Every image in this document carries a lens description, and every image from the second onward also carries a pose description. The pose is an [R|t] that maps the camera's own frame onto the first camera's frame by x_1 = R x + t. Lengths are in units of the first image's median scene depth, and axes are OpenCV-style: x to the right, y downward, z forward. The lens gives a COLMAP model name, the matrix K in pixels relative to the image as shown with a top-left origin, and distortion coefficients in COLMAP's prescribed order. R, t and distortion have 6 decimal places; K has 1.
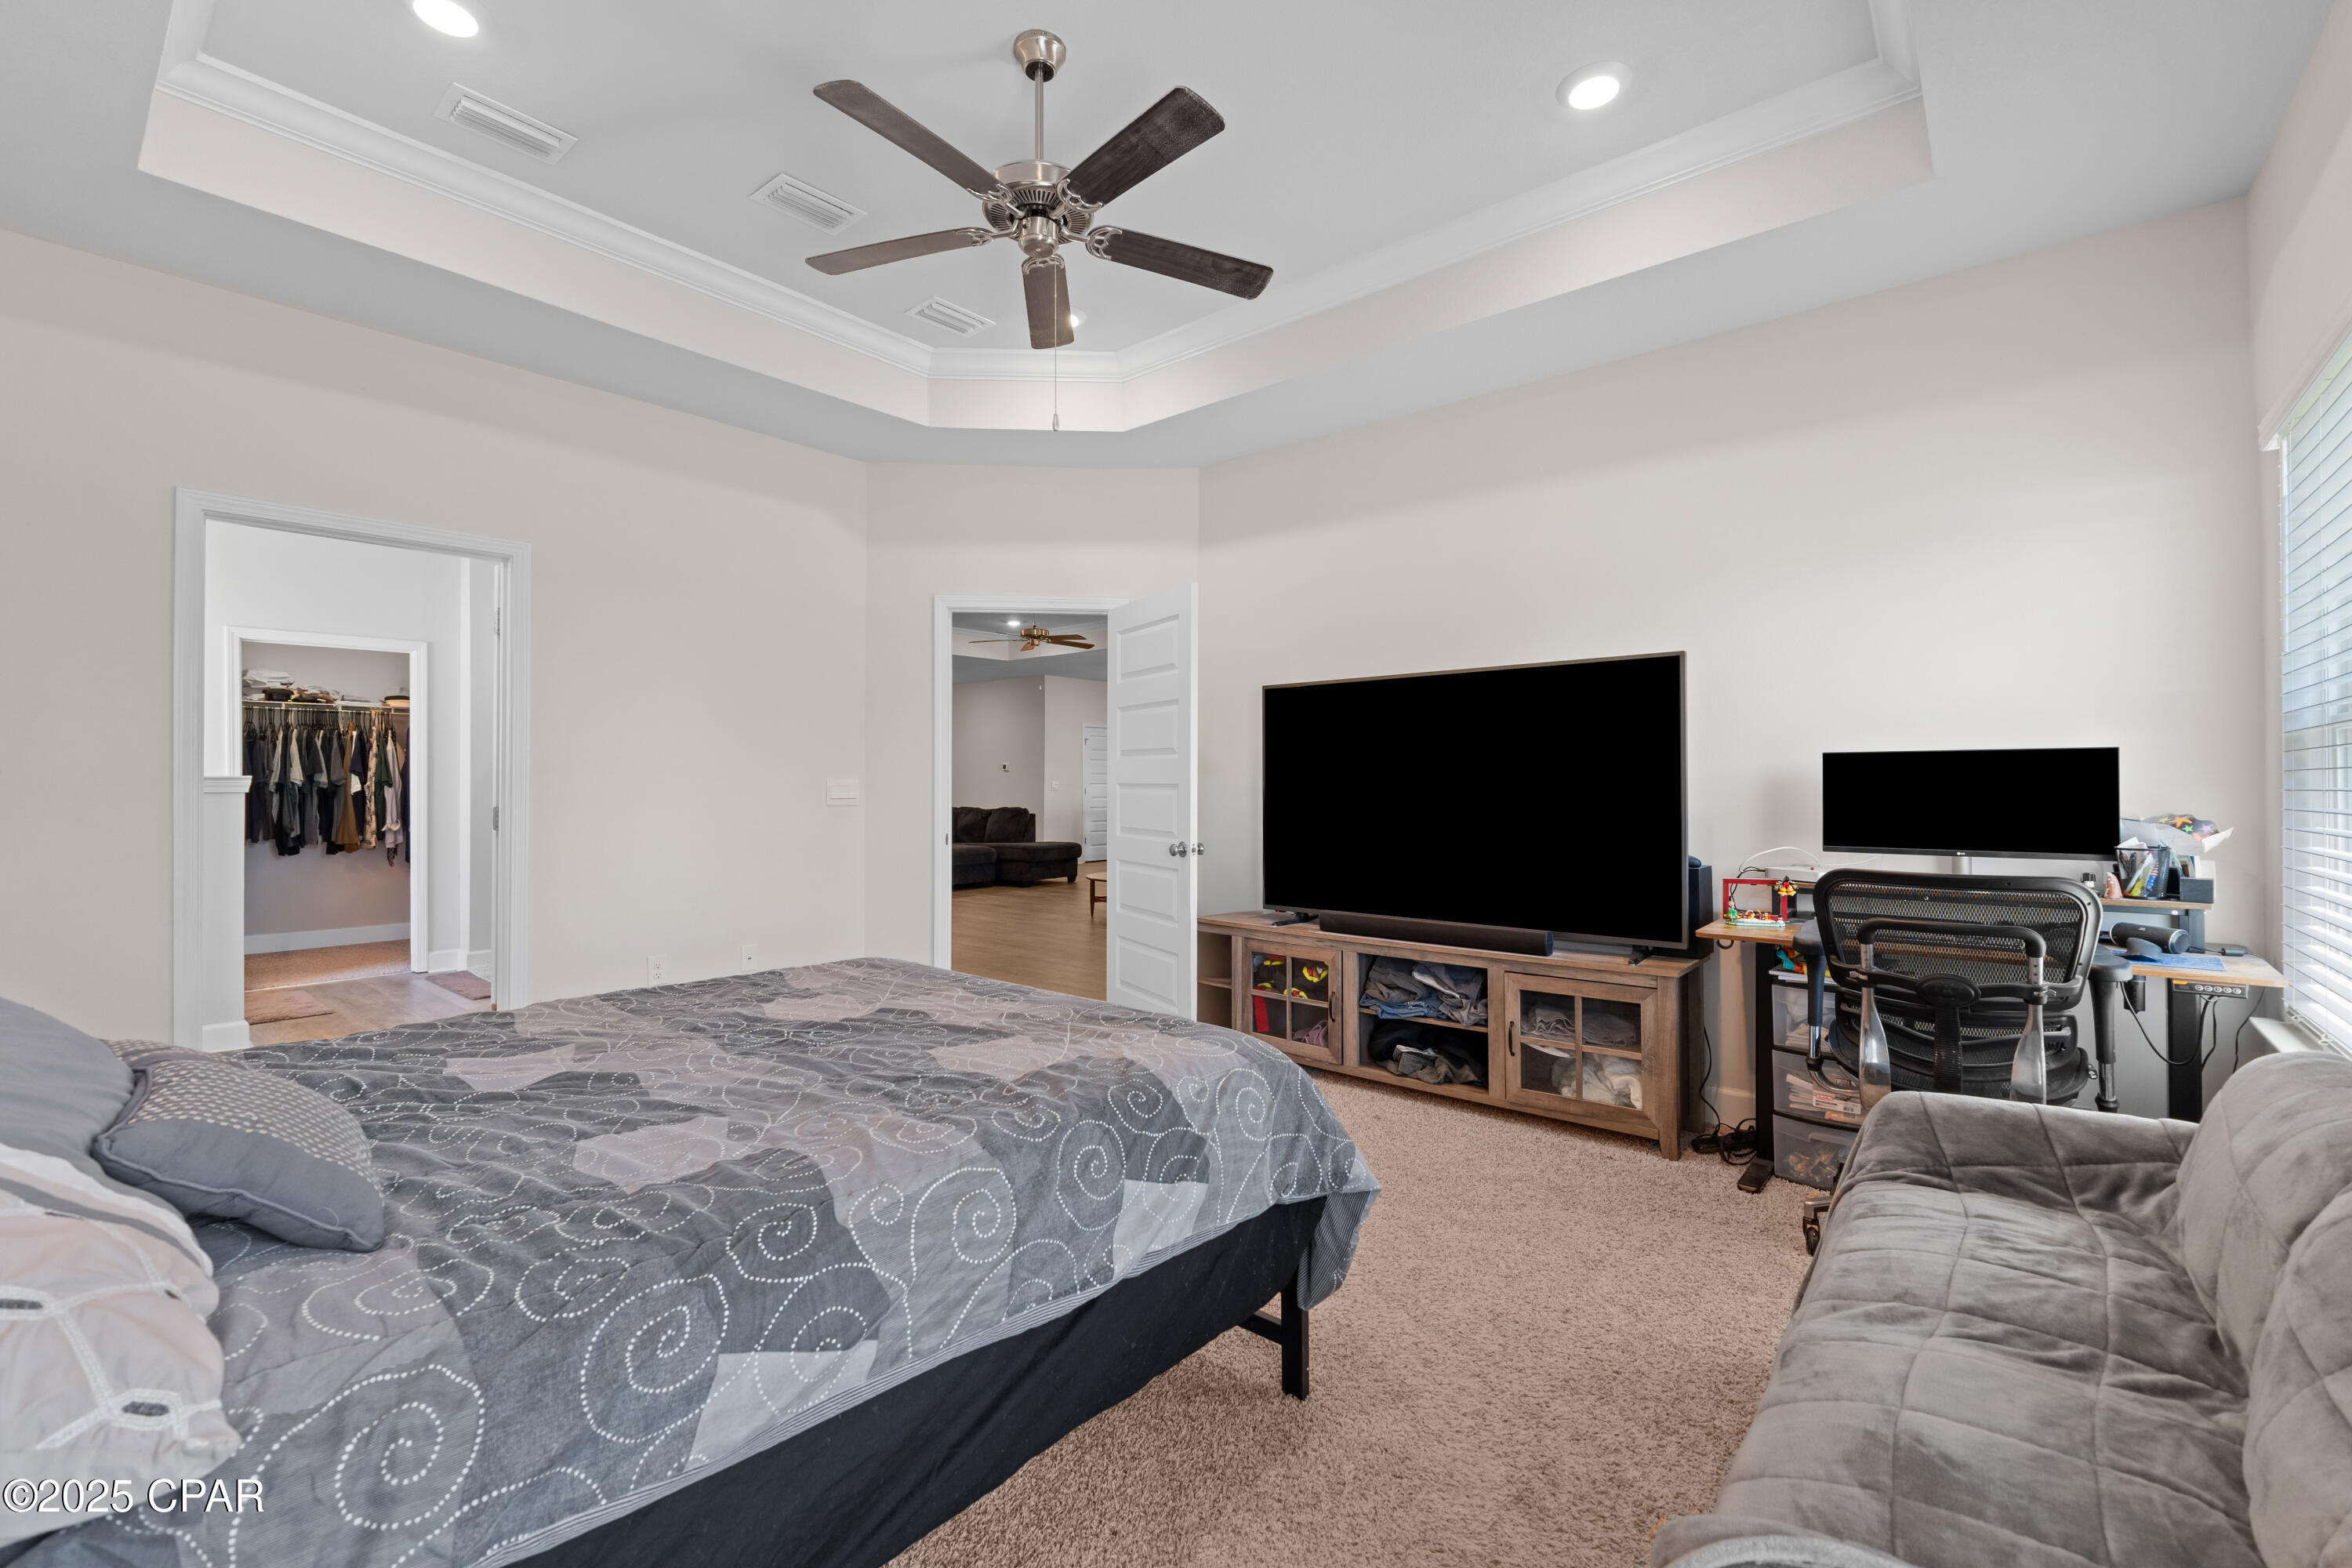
lens RADIAL K [[1008.0, 0, 1176.0], [0, 1008.0, 784.0], [0, 0, 1]] dist [-0.002342, -0.000254]
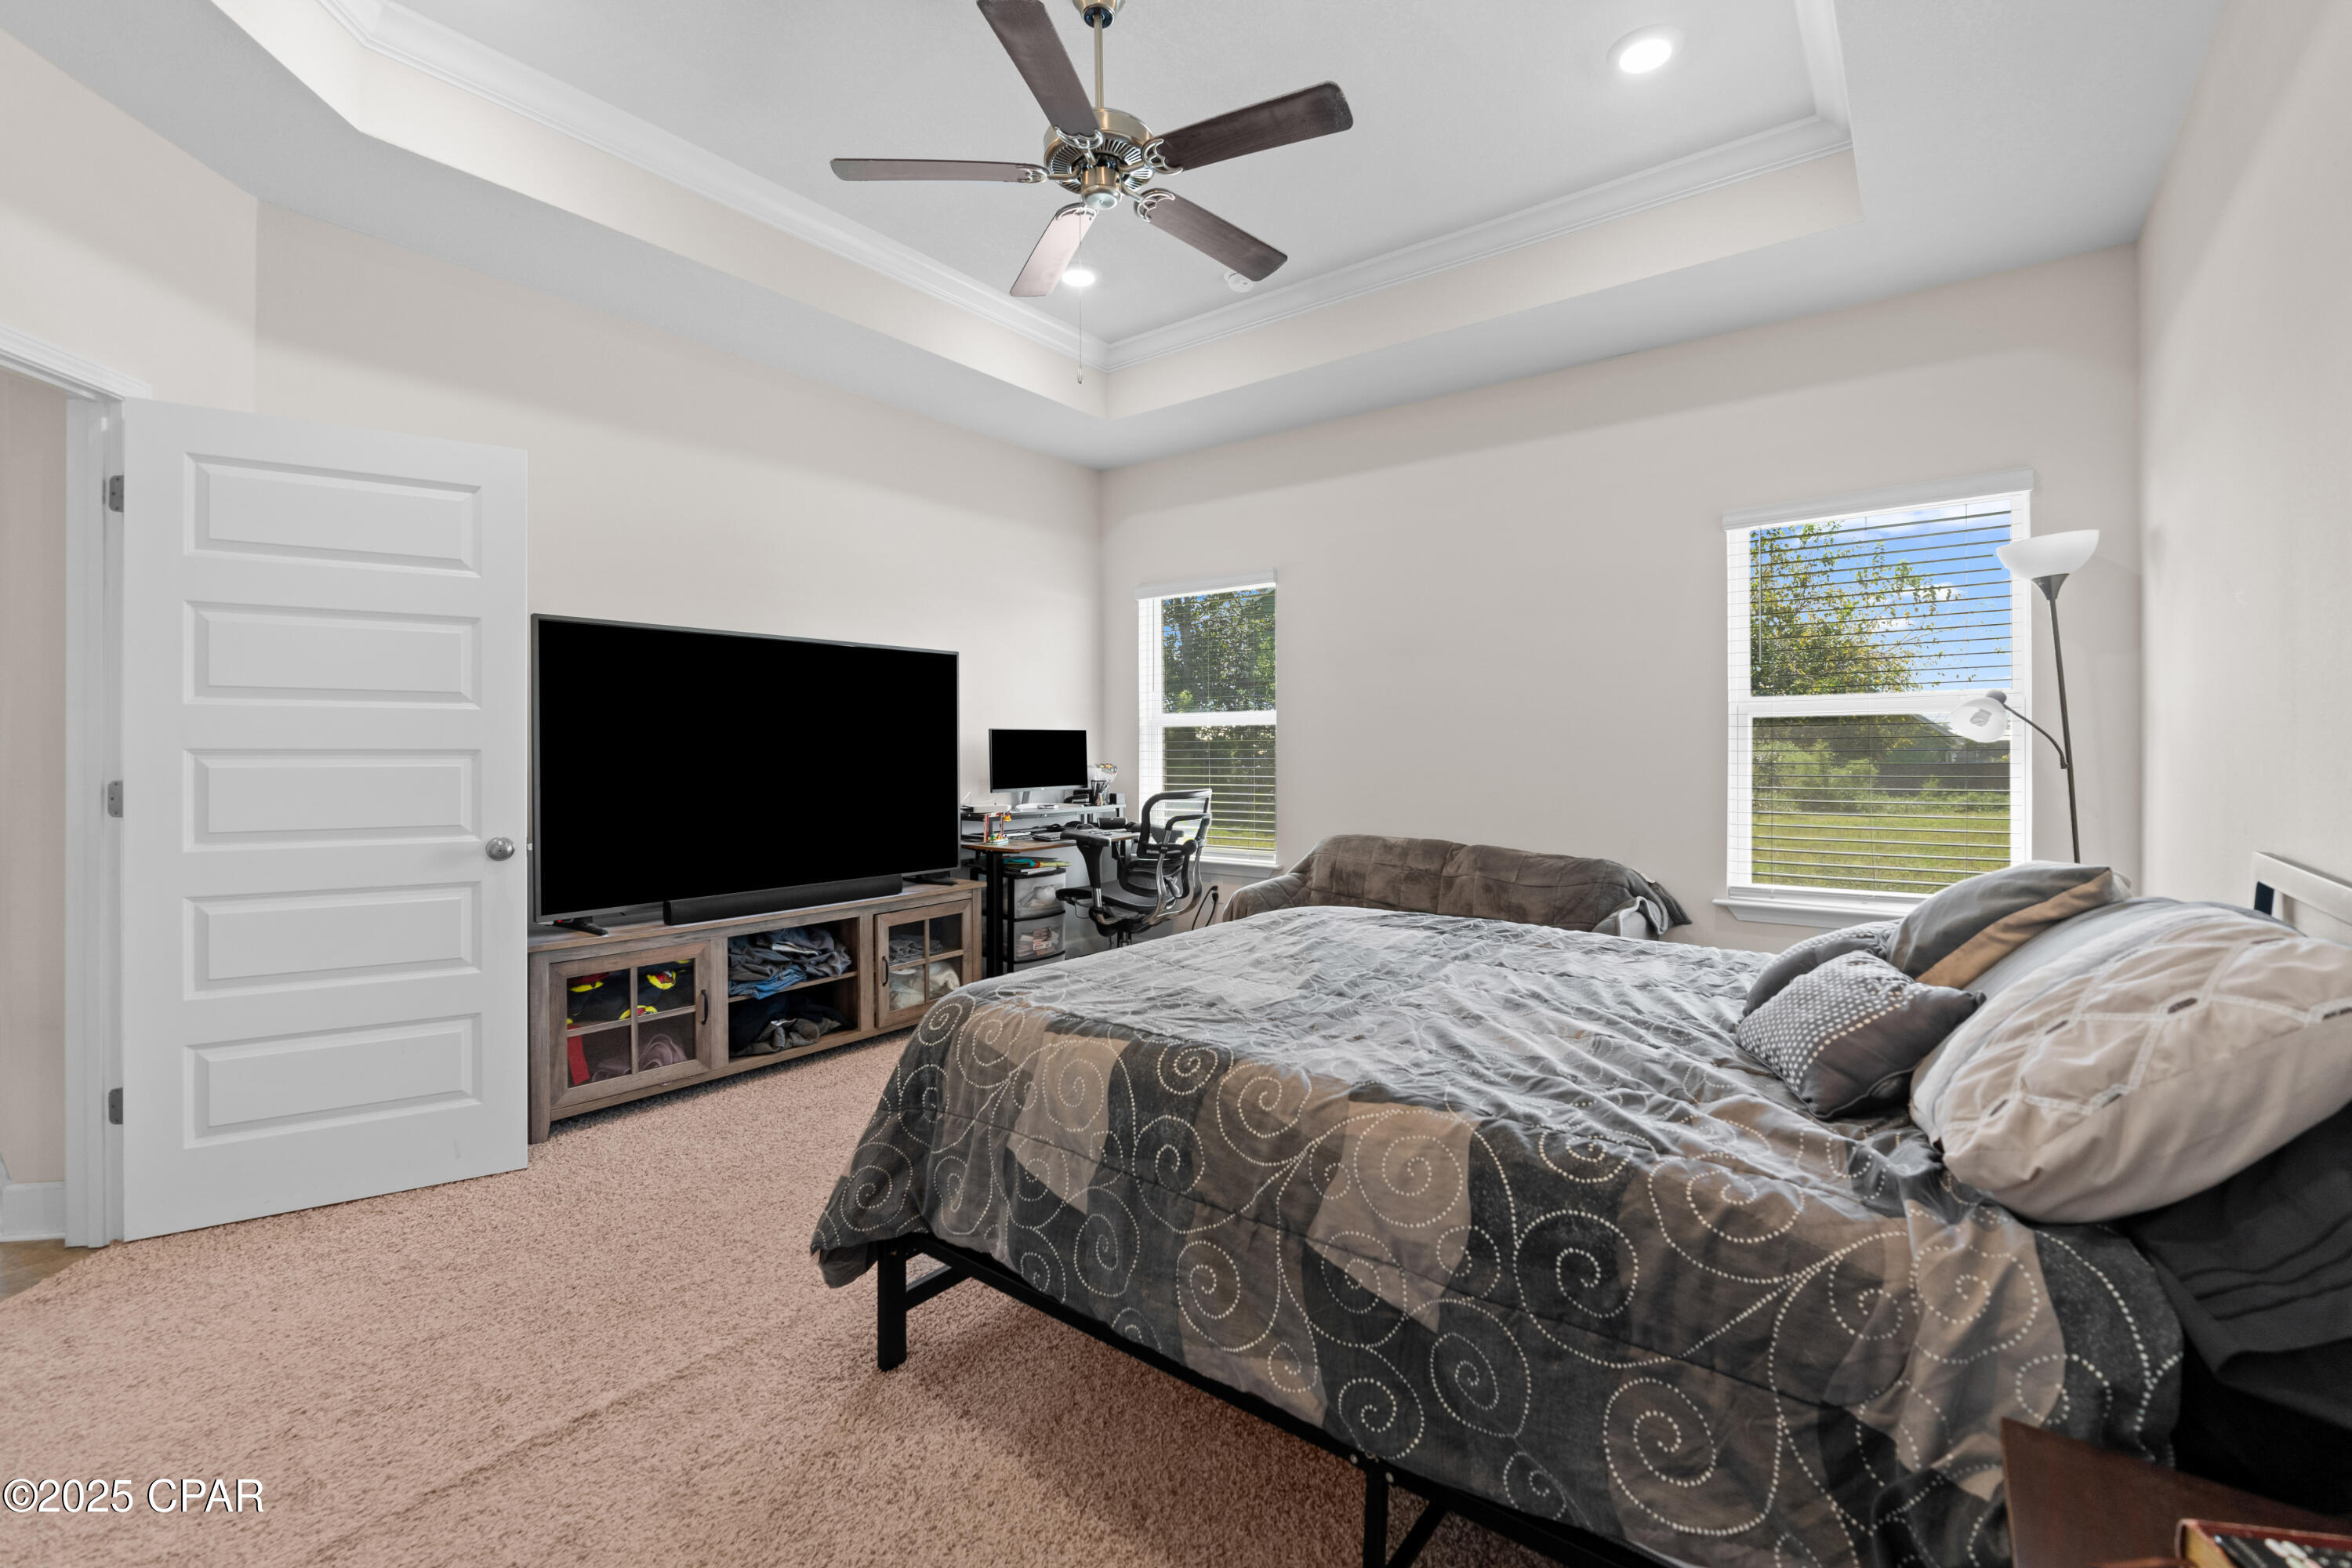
lens RADIAL K [[998.2, 0, 1173.7], [0, 998.2, 748.0], [0, 0, 1]] dist [-0.000406, -0.000016]
pose [[-0.041018, -0.000432, 0.999158, -0.725016], [-0.000478, 1.000000, 0.000413, -0.001060], [-0.999158, -0.000461, -0.041019, 0.644386]]
